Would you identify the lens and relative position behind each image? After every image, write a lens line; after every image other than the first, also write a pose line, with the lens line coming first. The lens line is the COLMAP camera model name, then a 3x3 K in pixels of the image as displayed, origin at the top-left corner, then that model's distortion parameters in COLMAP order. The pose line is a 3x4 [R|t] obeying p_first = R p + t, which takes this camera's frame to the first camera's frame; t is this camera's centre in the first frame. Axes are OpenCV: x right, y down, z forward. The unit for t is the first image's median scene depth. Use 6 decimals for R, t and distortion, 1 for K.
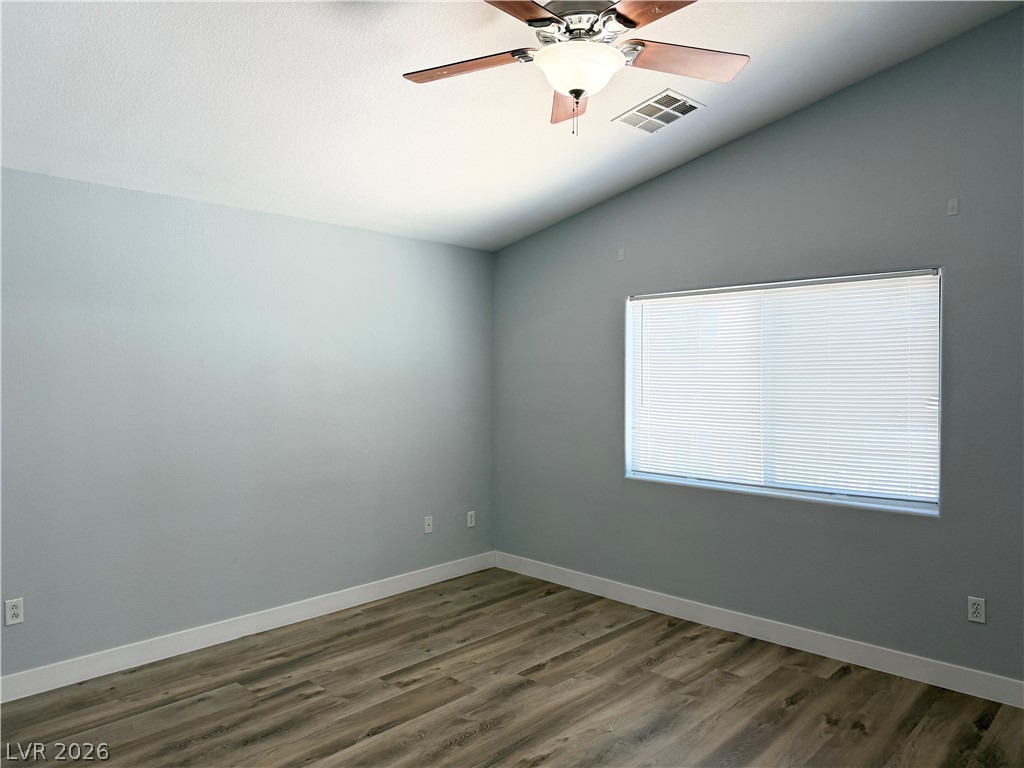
lens RADIAL K [[723.9, 0, 509.1], [0, 723.9, 387.6], [0, 0, 1]] dist [0.014159, 0.004485]
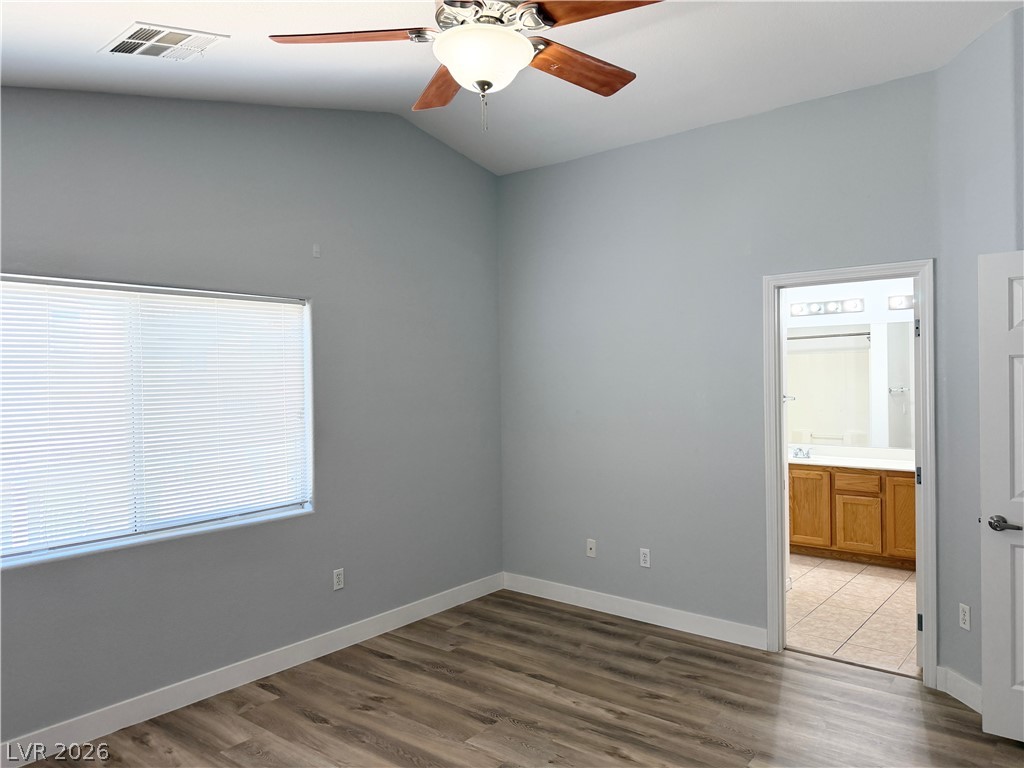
lens RADIAL K [[723.9, 0, 512.4], [0, 723.9, 375.0], [0, 0, 1]] dist [0.014159, 0.004485]
pose [[-0.063901, 0.007142, 0.997931, -0.592832], [0.034825, 0.999381, -0.004922, -0.026125], [-0.997348, 0.034438, -0.064110, 0.744178]]
